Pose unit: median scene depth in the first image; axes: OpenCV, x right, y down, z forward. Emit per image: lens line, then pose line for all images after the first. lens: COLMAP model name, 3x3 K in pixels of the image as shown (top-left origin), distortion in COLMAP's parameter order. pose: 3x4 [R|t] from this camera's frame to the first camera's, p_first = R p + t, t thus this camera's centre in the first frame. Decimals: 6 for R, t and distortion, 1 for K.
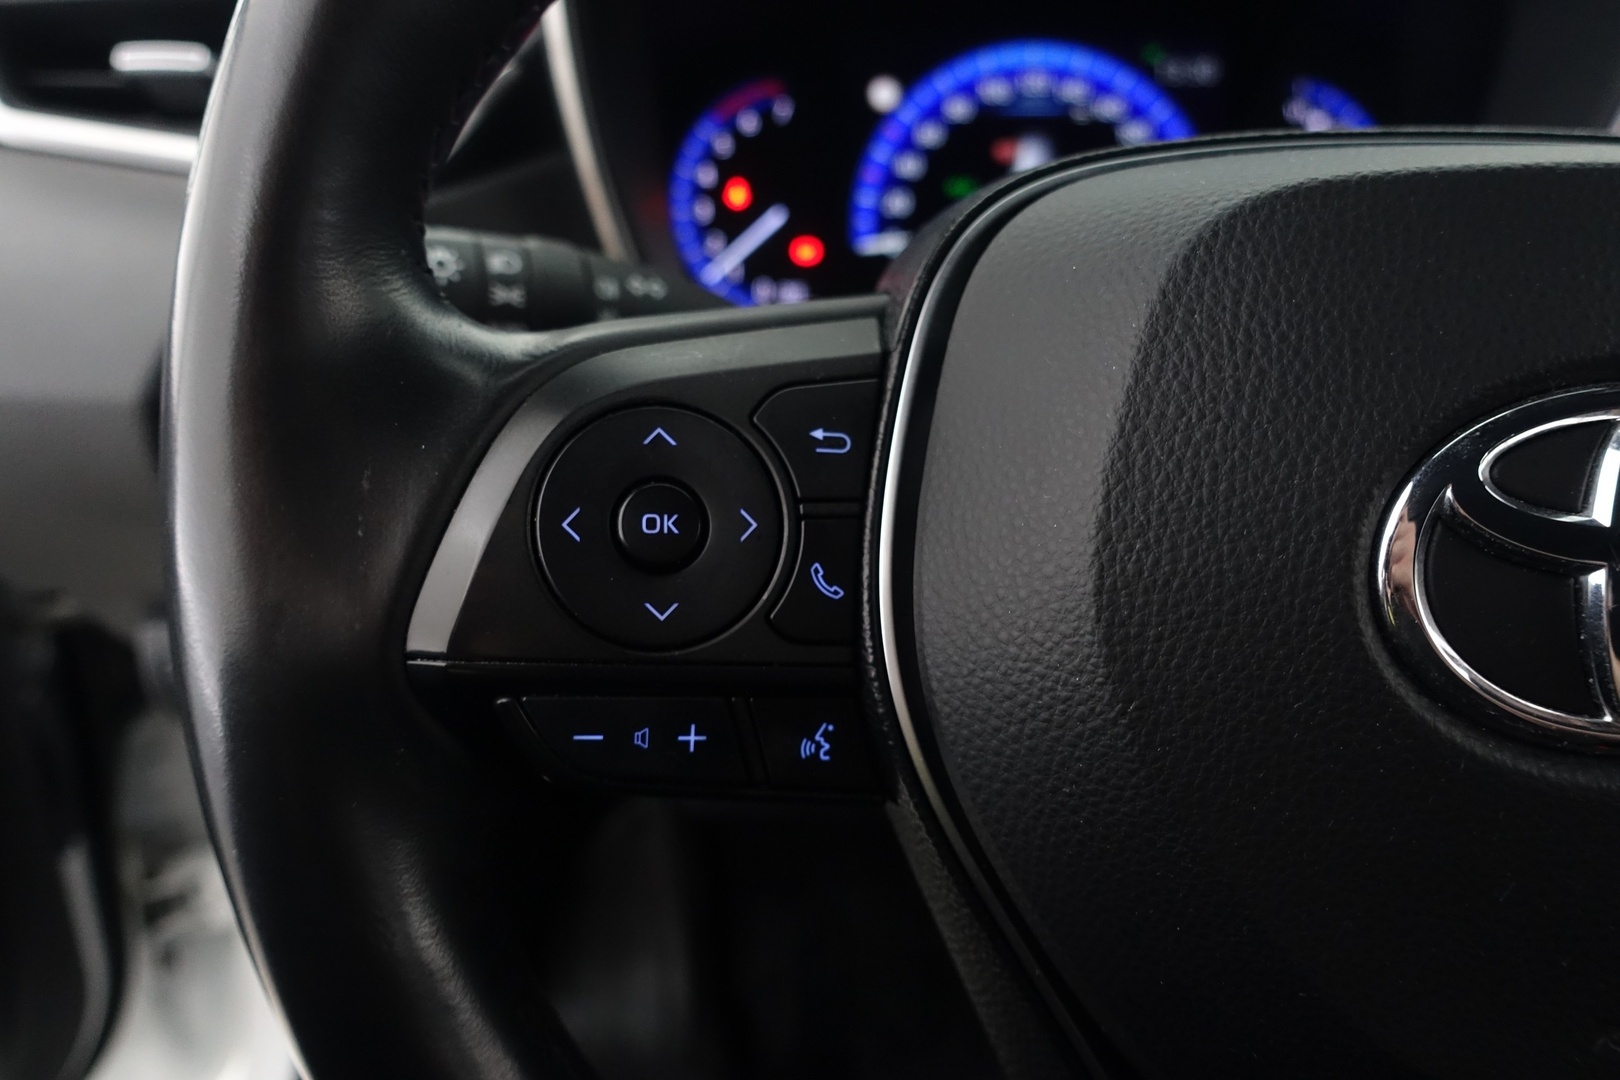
lens RADIAL K [[1085.0, 0, 810.0], [0, 1085.0, 540.0], [0, 0, 1]] dist [-0.002237, -0.005116]
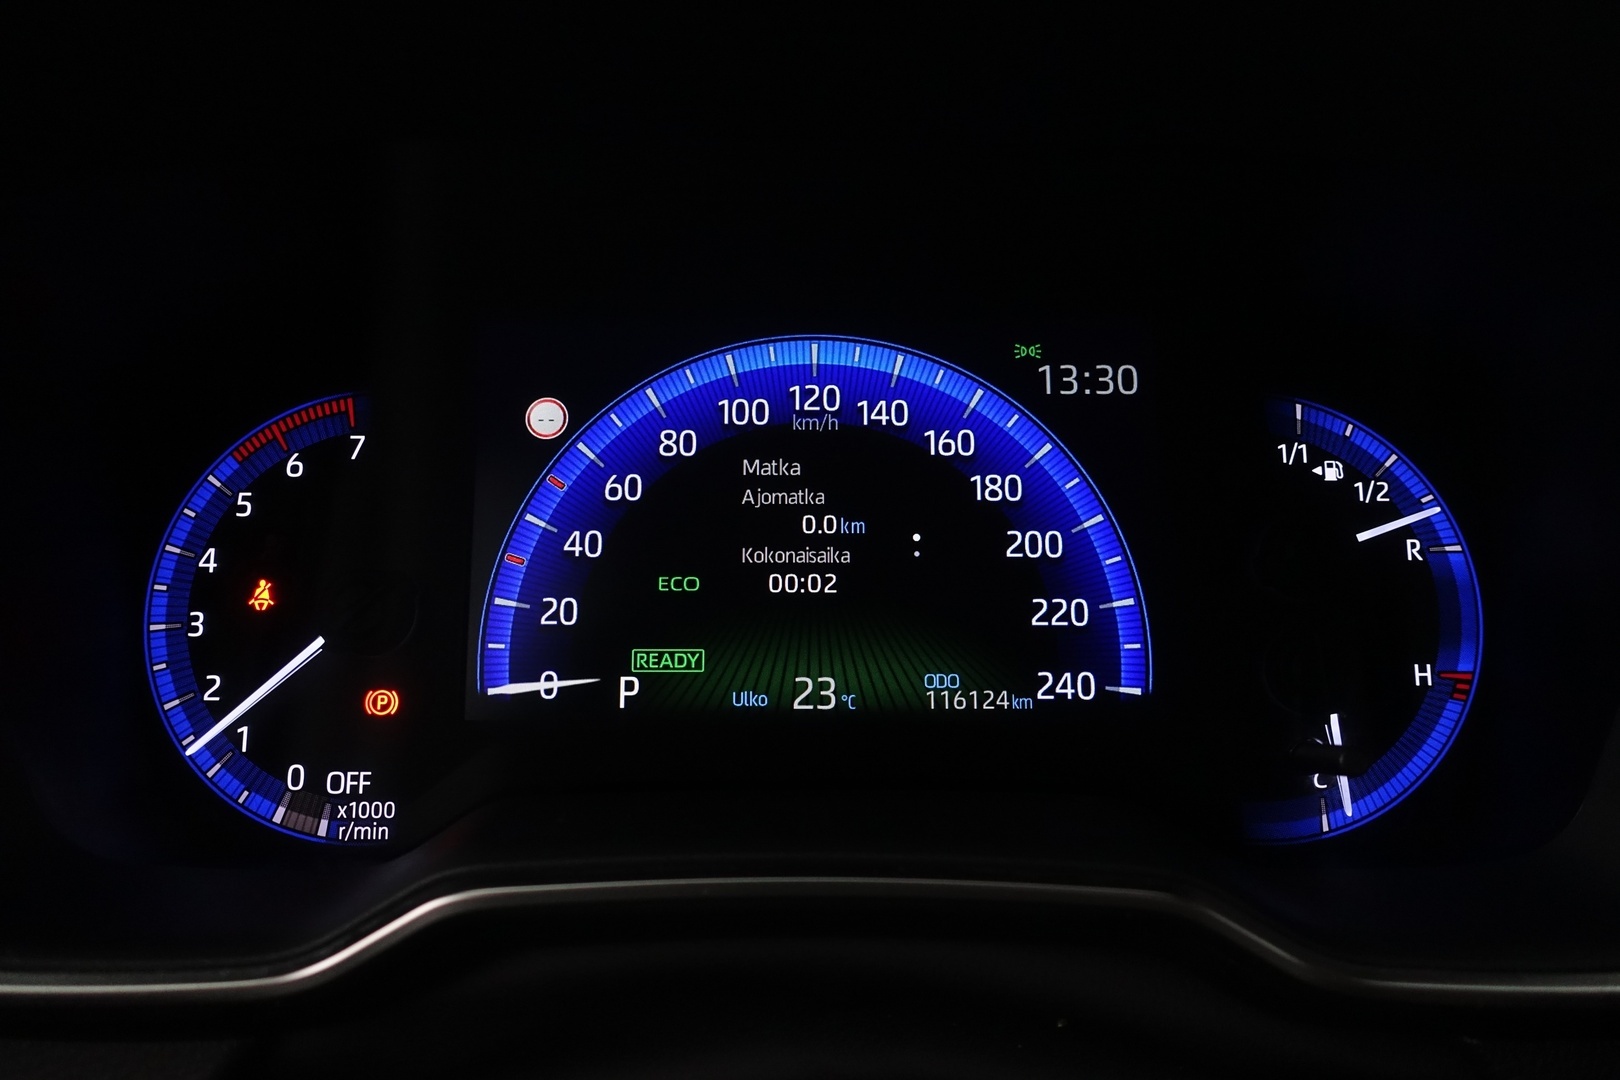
lens RADIAL K [[1085.0, 0, 810.0], [0, 1085.0, 540.0], [0, 0, 1]] dist [-0.002237, -0.005116]
pose [[0.999726, 0.011598, -0.020326, 0.218673], [-0.014903, 0.985183, -0.170859, -0.257078], [0.018044, 0.171116, 0.985086, 0.465474]]
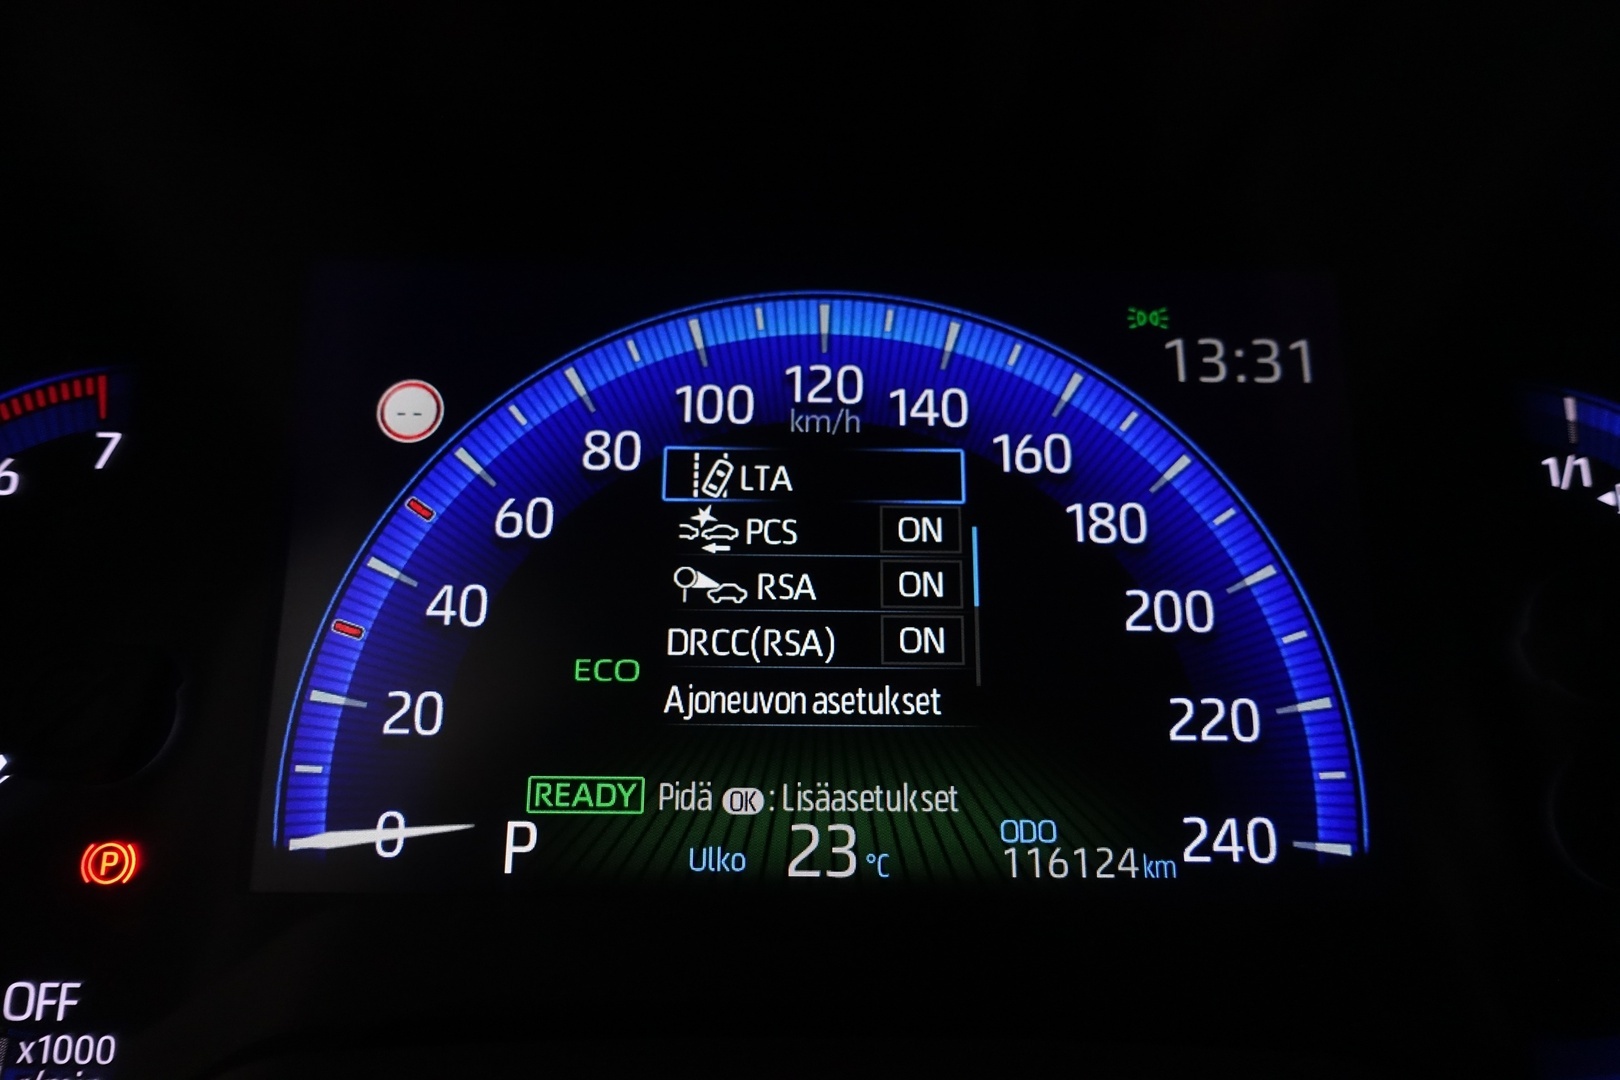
lens RADIAL K [[1085.0, 0, 810.0], [0, 1085.0, 540.0], [0, 0, 1]] dist [-0.002237, -0.005116]
pose [[0.999749, 0.017541, -0.013955, 0.209934], [-0.020475, 0.968001, -0.250109, -0.283306], [0.009122, 0.250332, 0.968117, 0.666635]]
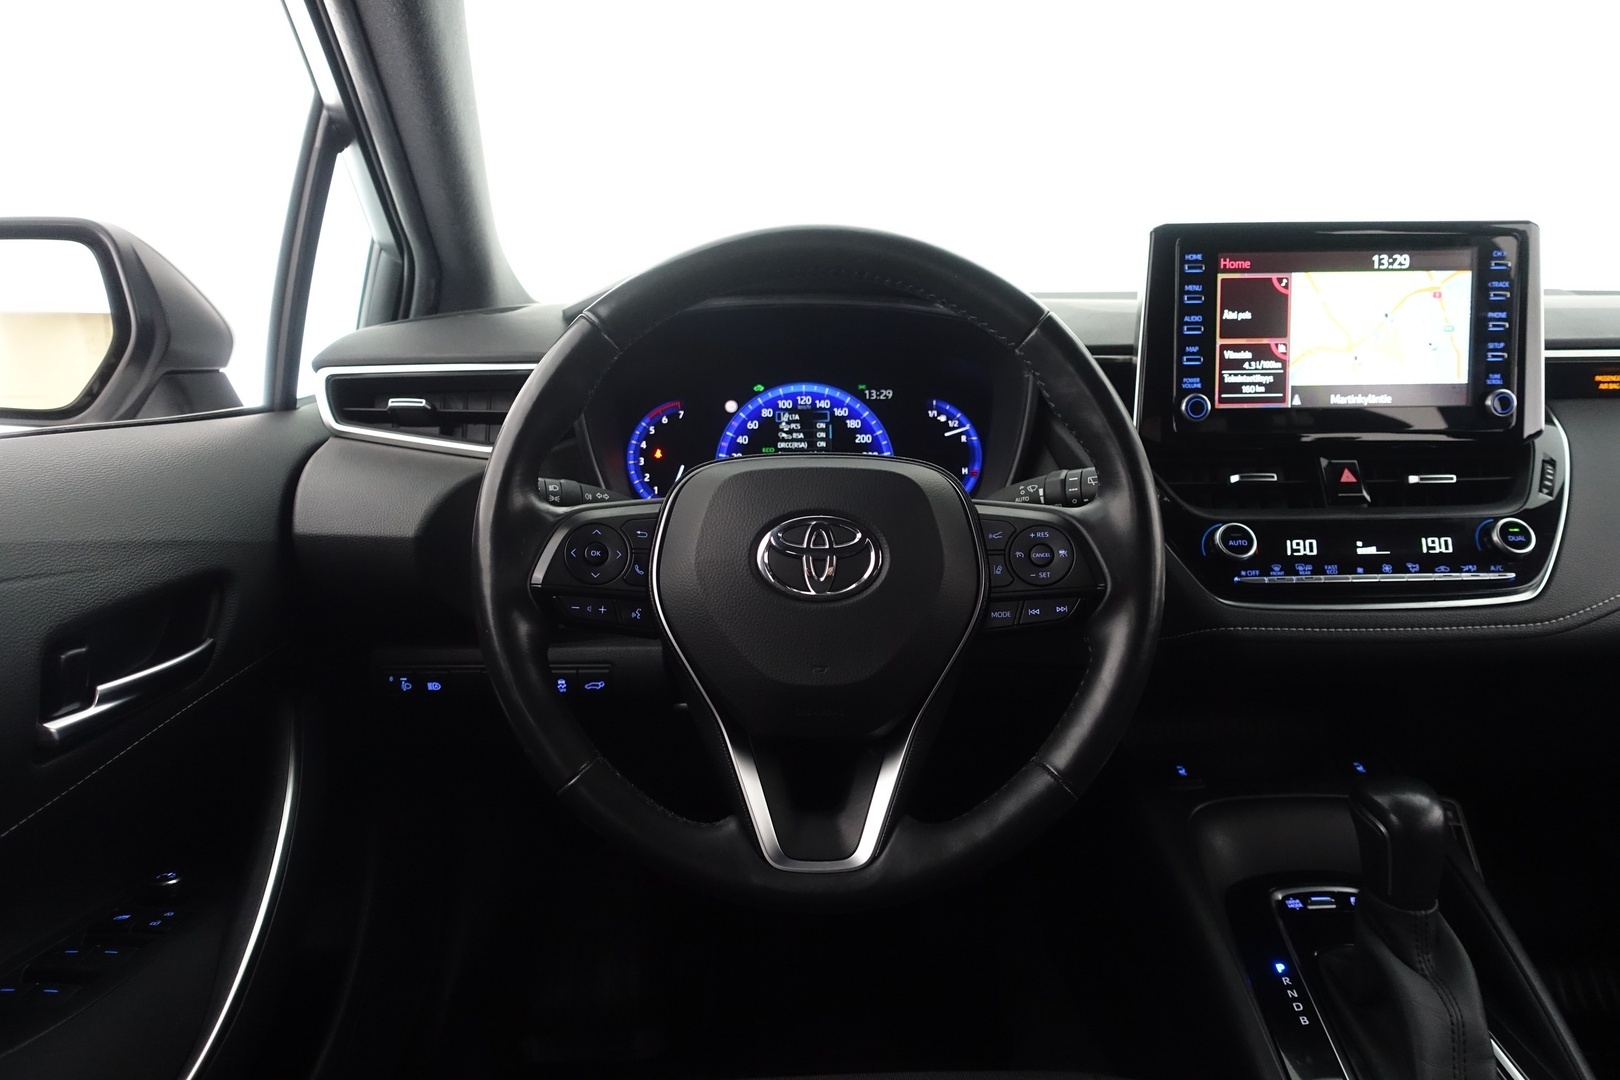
lens RADIAL K [[1120.9, 0, 810.0], [0, 1120.9, 540.0], [0, 0, 1]] dist [0.002974, 0.002043]
pose [[0.999989, -0.001282, -0.004610, 0.229720], [0.000363, 0.981000, -0.194009, 0.253684], [0.004771, 0.194006, 0.980989, -1.047453]]
